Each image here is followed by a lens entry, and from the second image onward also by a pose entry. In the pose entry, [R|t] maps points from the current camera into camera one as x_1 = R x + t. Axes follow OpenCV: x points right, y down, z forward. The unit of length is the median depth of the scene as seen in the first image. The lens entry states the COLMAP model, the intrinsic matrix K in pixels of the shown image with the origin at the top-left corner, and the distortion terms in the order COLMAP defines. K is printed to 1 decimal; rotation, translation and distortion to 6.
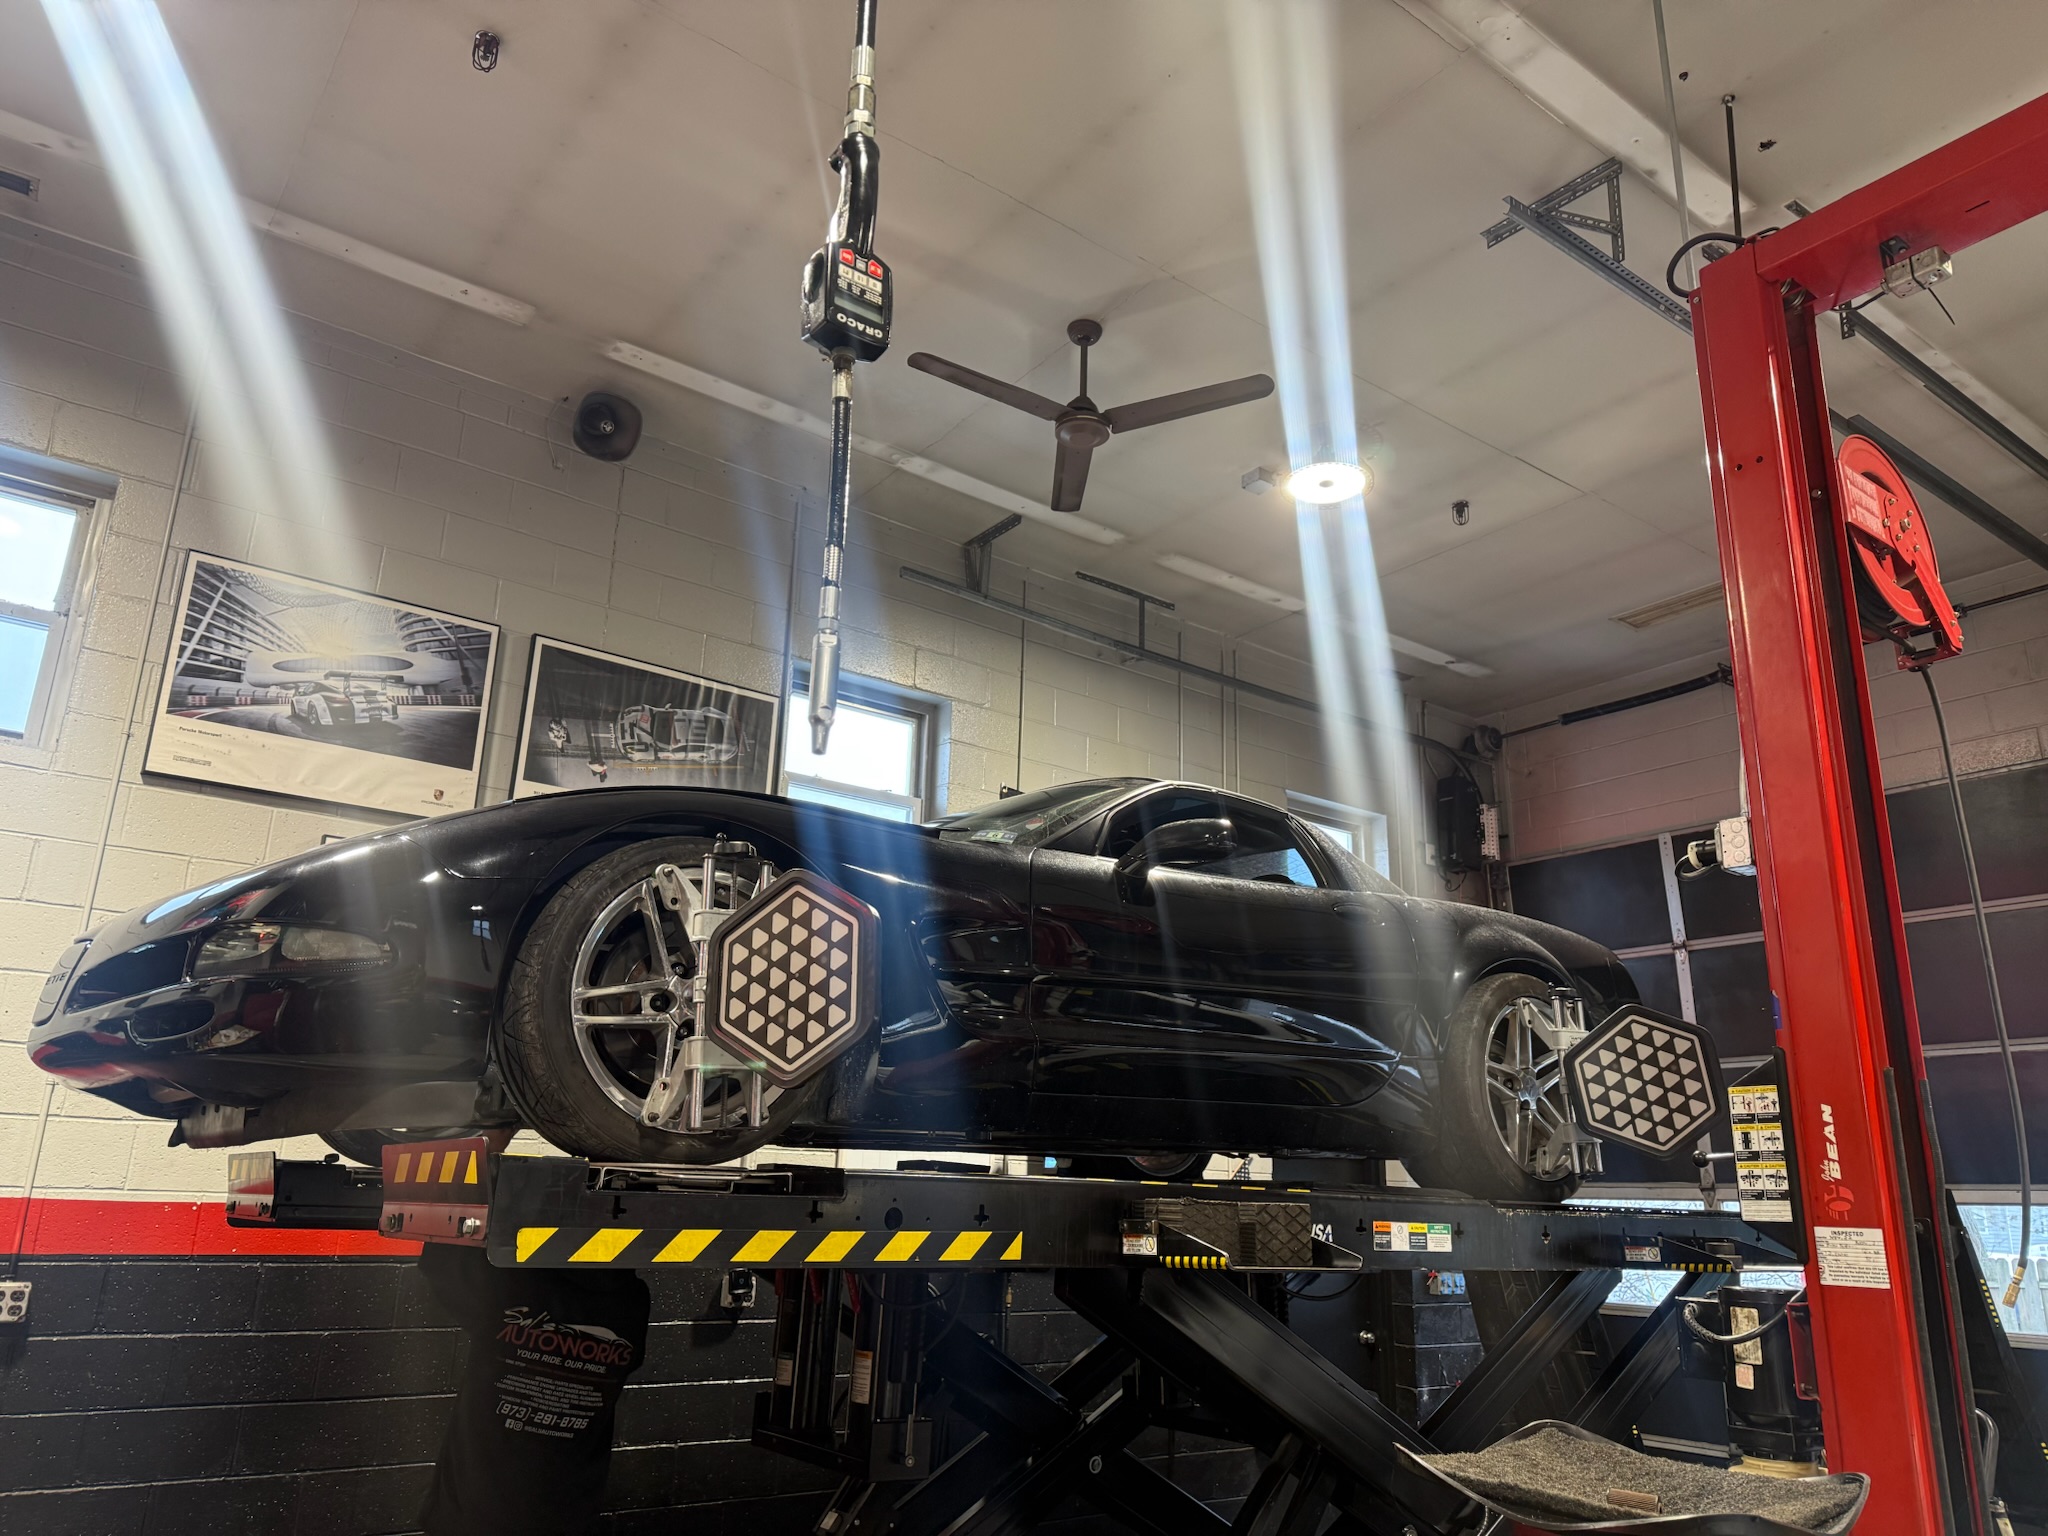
lens RADIAL K [[1424.9, 0, 1027.2], [0, 1424.9, 780.8], [0, 0, 1]] dist [0.046599, -0.056479]
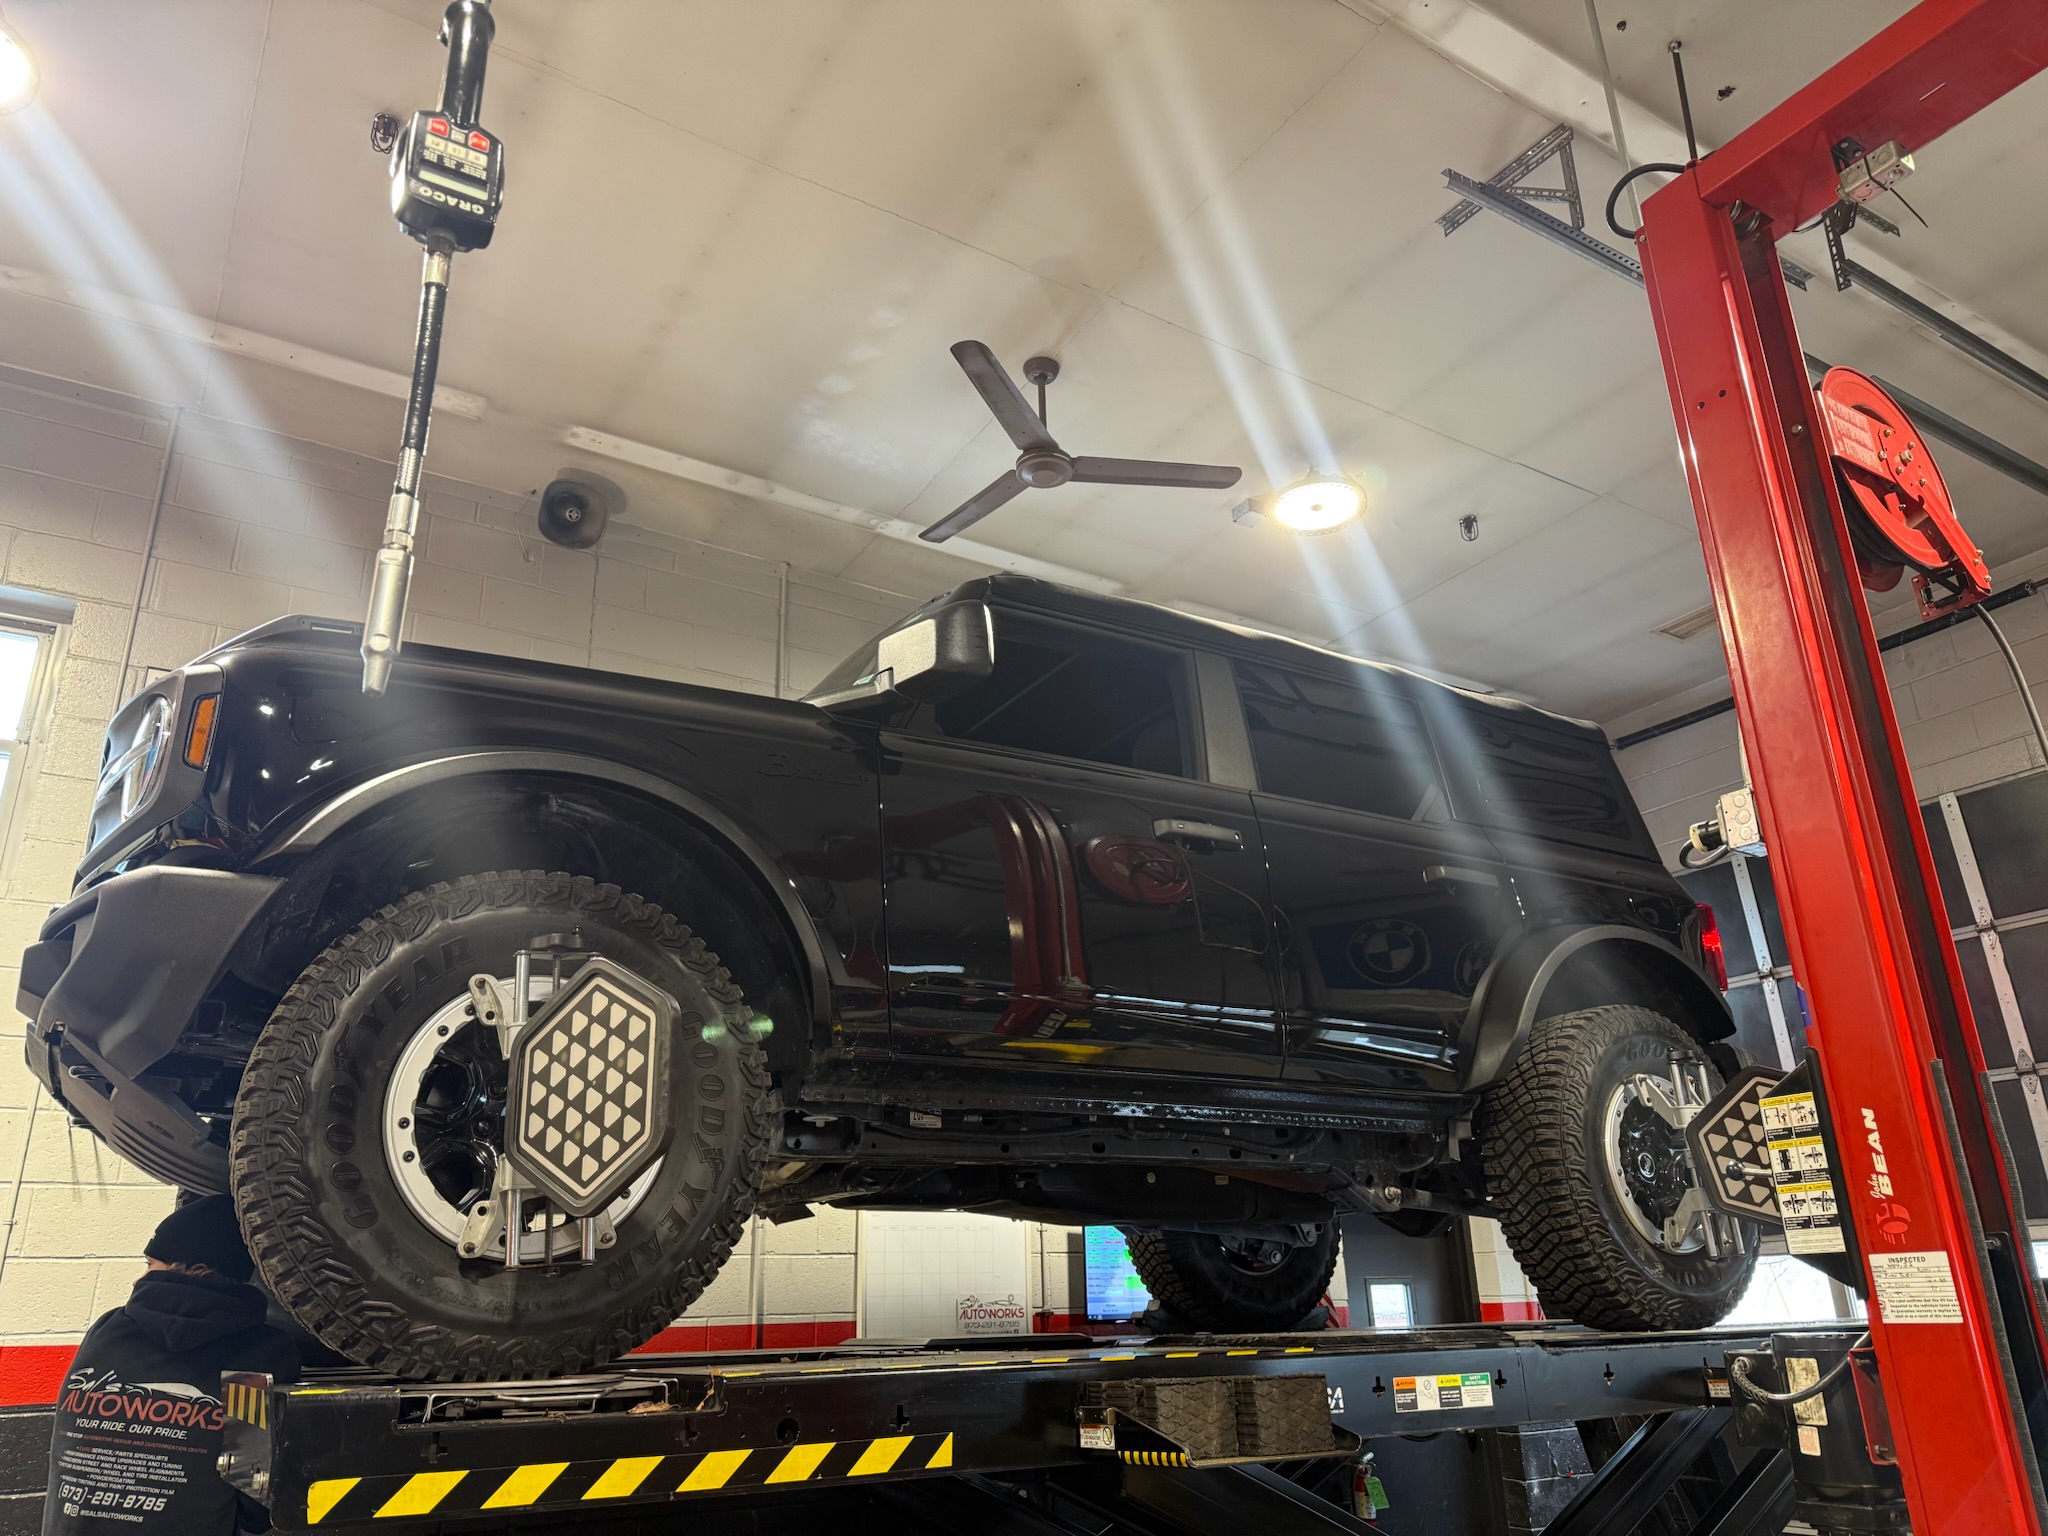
lens RADIAL K [[1424.9, 0, 1027.2], [0, 1424.9, 780.8], [0, 0, 1]] dist [0.046599, -0.056479]
pose [[0.995121, -0.078768, -0.059411, 0.071374], [0.074595, 0.994791, -0.069467, 0.030632], [0.064574, 0.064696, 0.995814, 0.060189]]
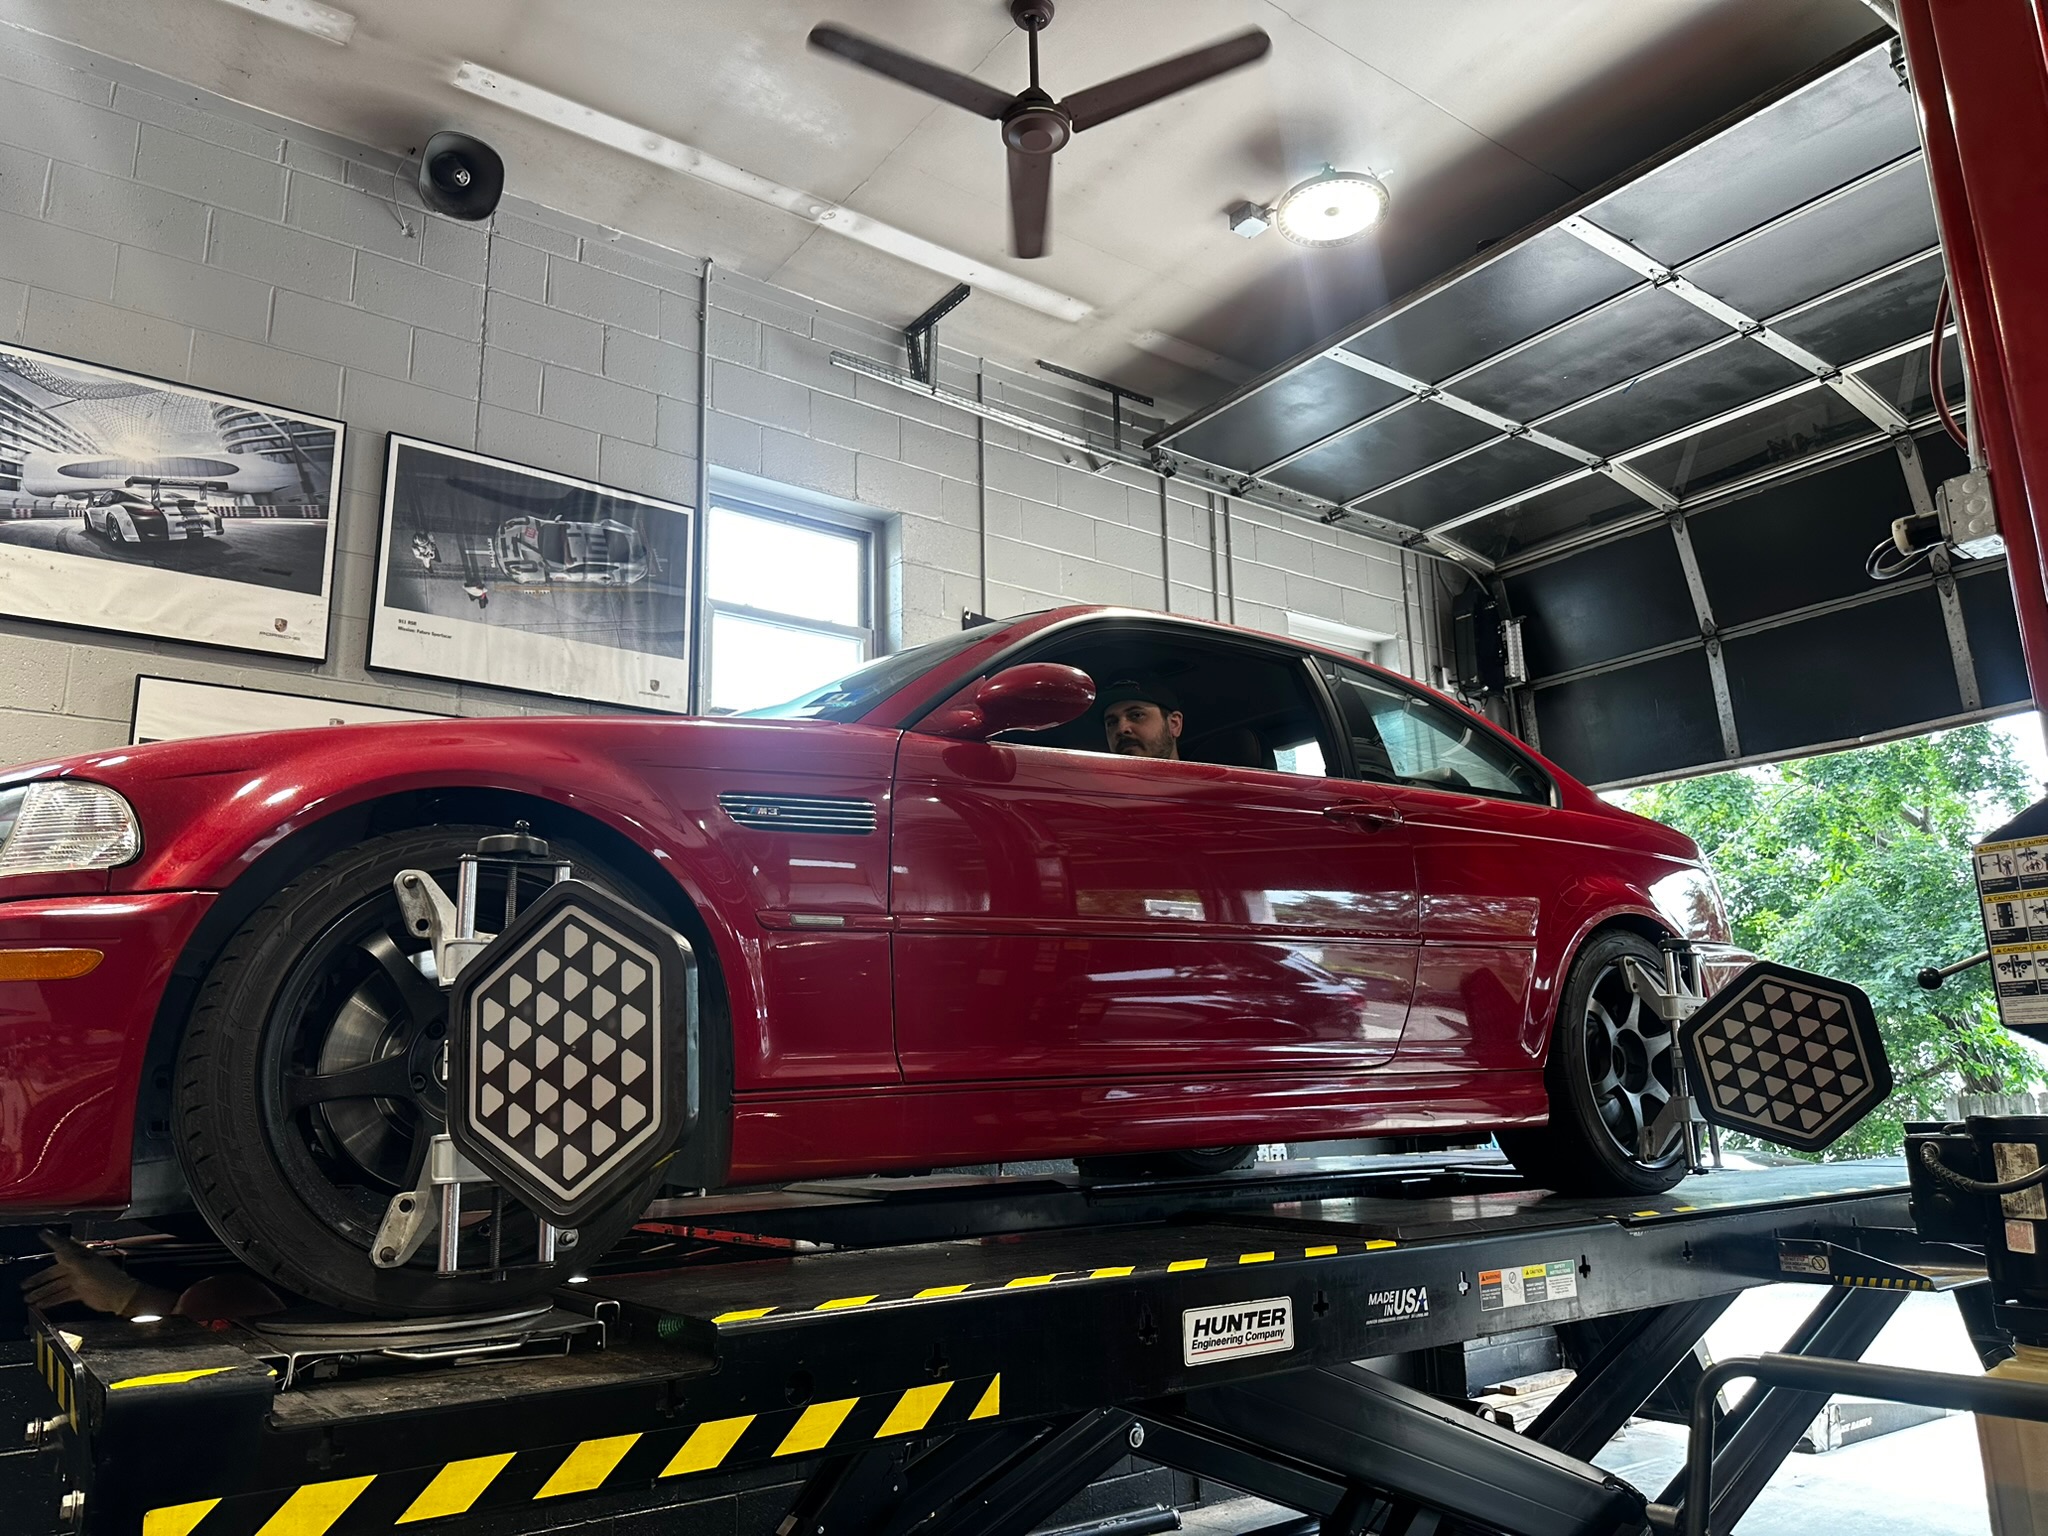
lens RADIAL K [[1430.1, 0, 1012.6], [0, 1430.1, 763.0], [0, 0, 1]] dist [-0.003577, -0.009185]
pose [[0.998774, -0.049332, 0.004012, 0.005124], [0.049014, 0.997082, 0.058525, 0.066068], [-0.006887, -0.058256, 0.998278, 0.182211]]
